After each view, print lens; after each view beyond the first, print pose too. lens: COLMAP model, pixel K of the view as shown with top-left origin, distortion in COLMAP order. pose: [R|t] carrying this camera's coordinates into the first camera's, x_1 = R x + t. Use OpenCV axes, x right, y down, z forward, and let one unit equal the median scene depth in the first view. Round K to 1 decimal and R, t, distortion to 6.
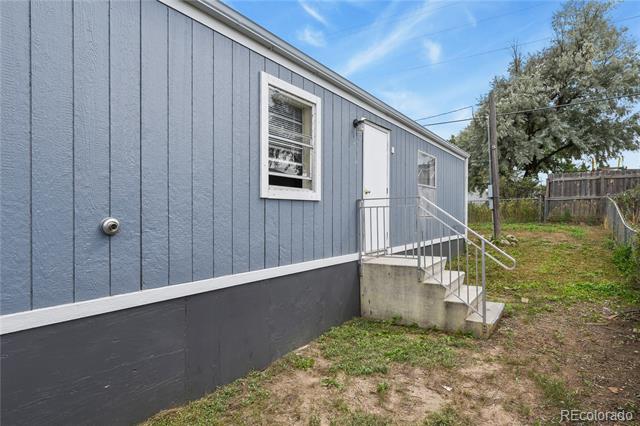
lens RADIAL K [[350.5, 0, 319.6], [0, 350.5, 206.9], [0, 0, 1]] dist [0.008878, 0.002521]
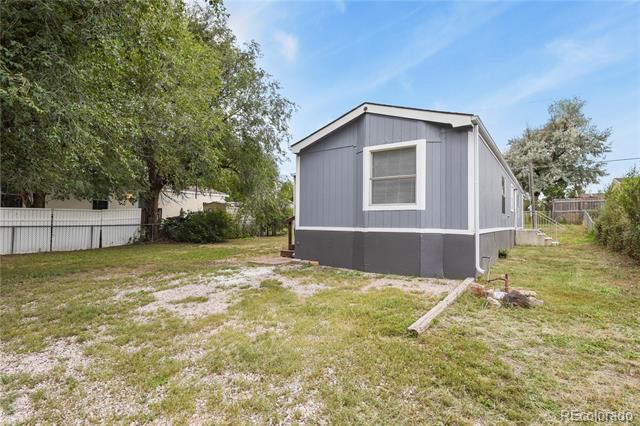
lens RADIAL K [[310.8, 0, 321.7], [0, 310.8, 211.5], [0, 0, 1]] dist [-0.004896, -0.003922]
pose [[0.999948, -0.000070, -0.010188, -0.459080], [-0.000186, 0.999684, -0.025150, 0.014150], [0.010187, 0.025151, 0.999632, -0.538913]]
